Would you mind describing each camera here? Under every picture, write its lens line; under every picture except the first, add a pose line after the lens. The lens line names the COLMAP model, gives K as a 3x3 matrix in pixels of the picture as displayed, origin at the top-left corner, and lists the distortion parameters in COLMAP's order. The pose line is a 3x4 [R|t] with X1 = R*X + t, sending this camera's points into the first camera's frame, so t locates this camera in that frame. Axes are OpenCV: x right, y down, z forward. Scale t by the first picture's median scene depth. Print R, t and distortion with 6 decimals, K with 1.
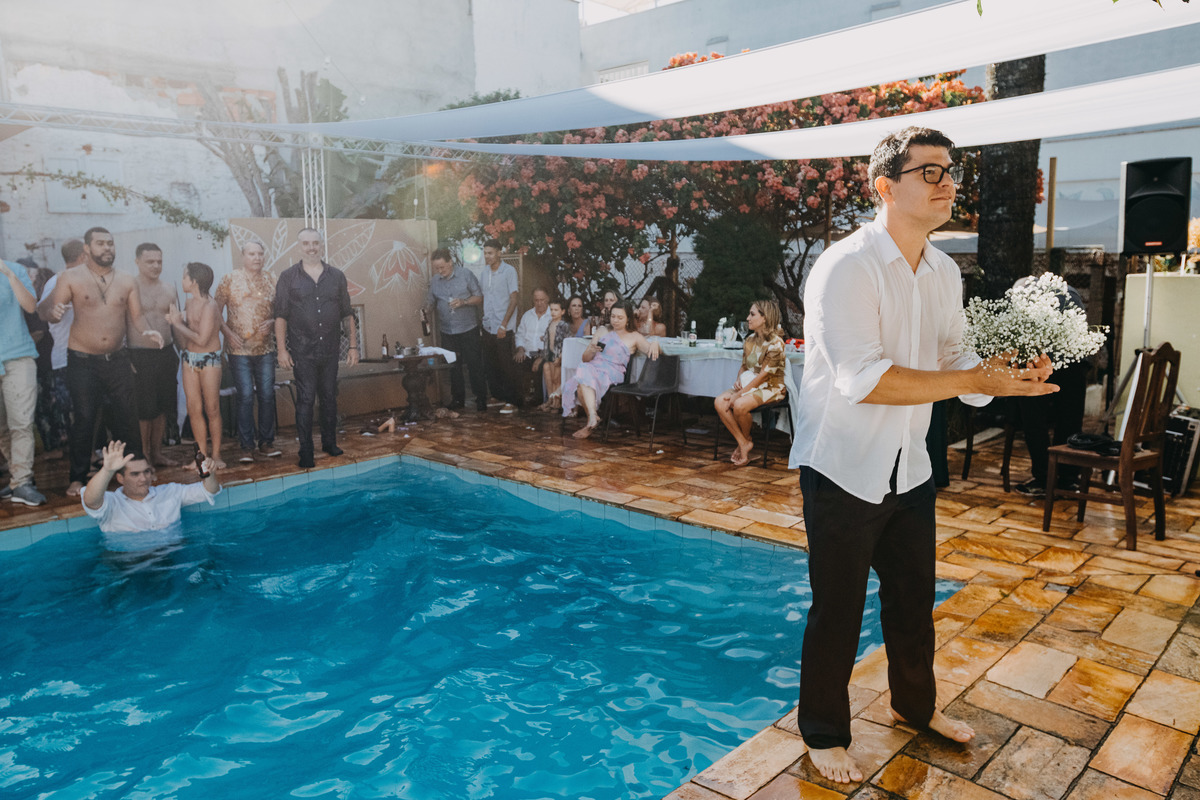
lens RADIAL K [[873.7, 0, 595.6], [0, 873.7, 397.1], [0, 0, 1]] dist [-0.066167, 0.037279]
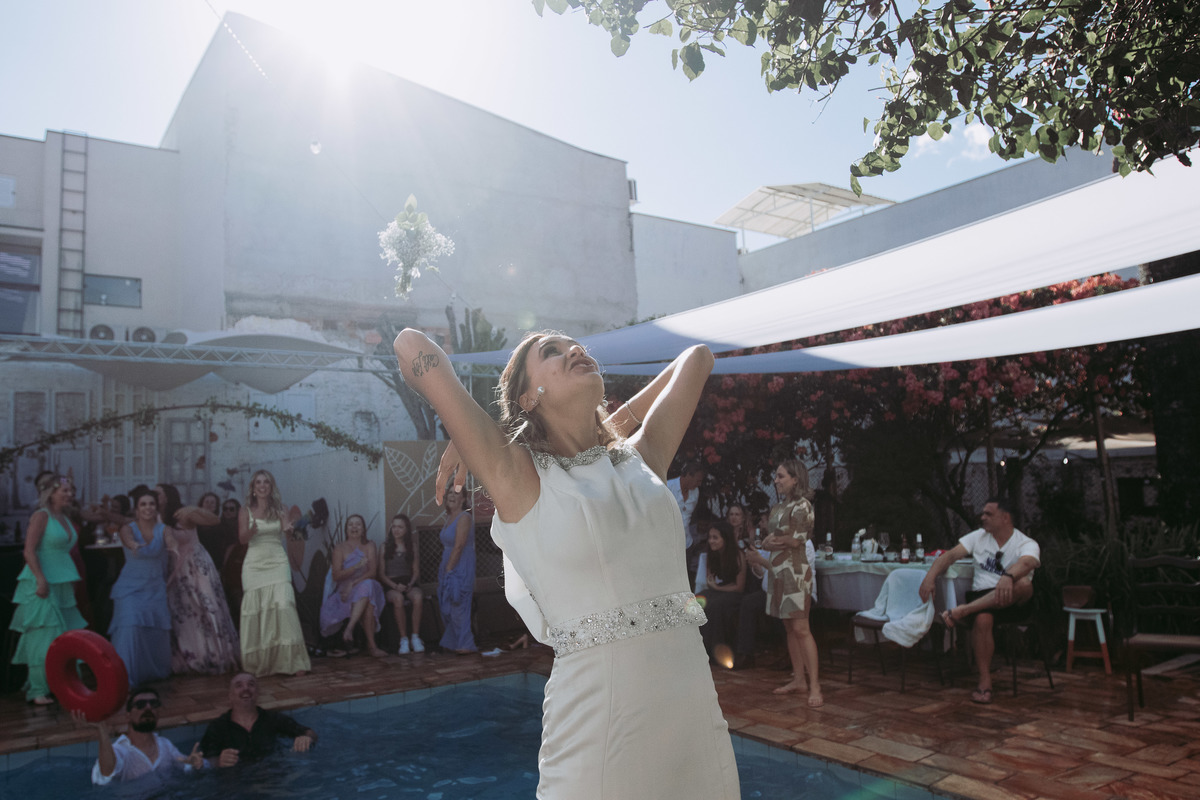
lens RADIAL K [[873.7, 0, 599.5], [0, 873.7, 404.2], [0, 0, 1]] dist [-0.066167, 0.037279]
pose [[0.978075, -0.041194, -0.204140, 0.056673], [-0.008938, 0.971035, -0.238769, 0.004645], [0.208063, 0.235359, 0.949377, 0.009834]]
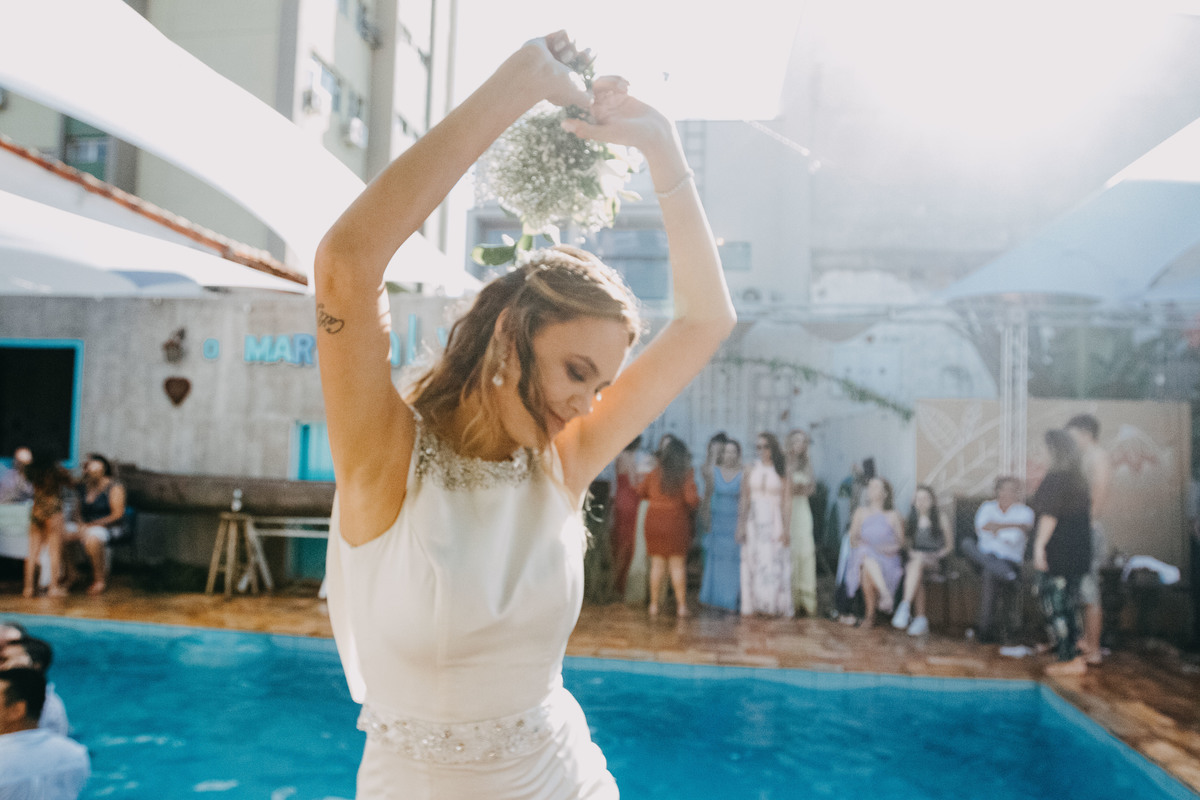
lens RADIAL K [[873.7, 0, 606.7], [0, 873.7, 400.4], [0, 0, 1]] dist [-0.066167, 0.037279]
pose [[0.596377, -0.009967, -0.802642, 0.134877], [-0.160528, 0.978243, -0.131423, -0.017896], [0.786489, 0.207224, 0.581802, 0.140193]]
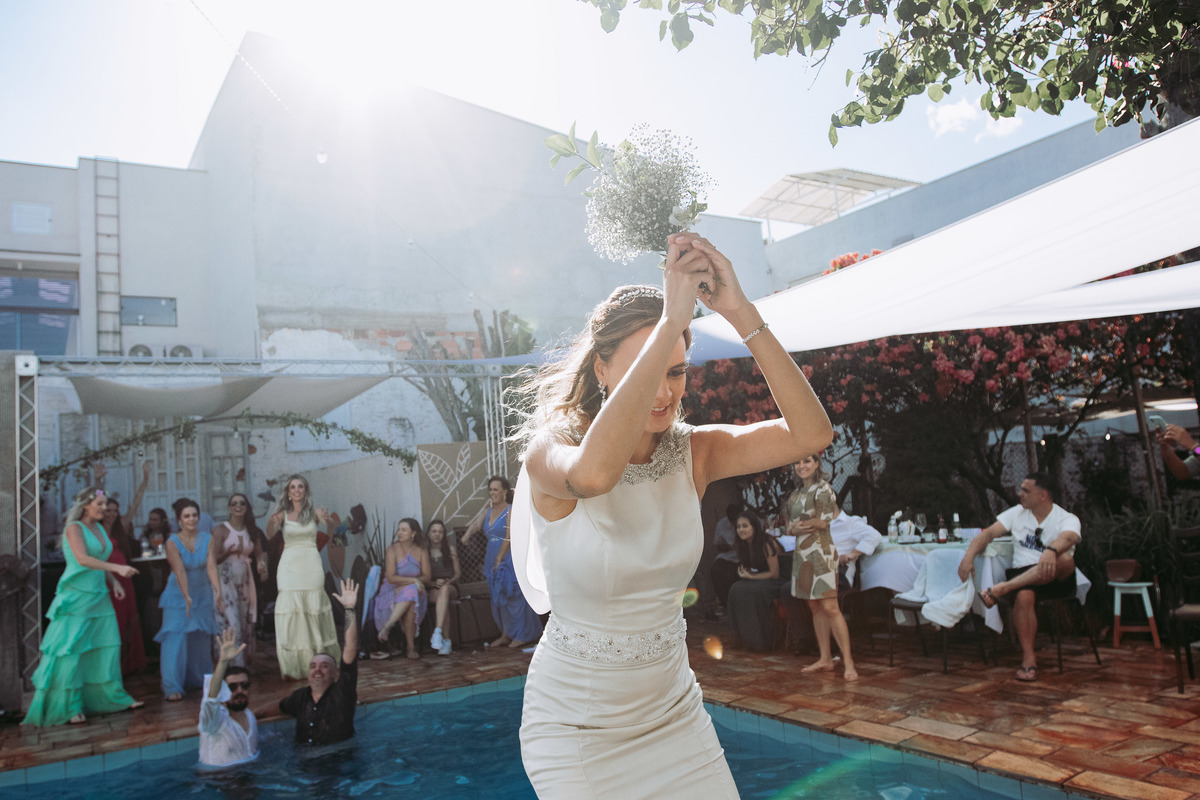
lens RADIAL K [[873.7, 0, 599.8], [0, 873.7, 403.6], [0, 0, 1]] dist [-0.066167, 0.037279]
pose [[0.966596, -0.084698, -0.241907, 0.061817], [0.025161, 0.970619, -0.239302, 0.010551], [0.255068, 0.225222, 0.940327, 0.009937]]
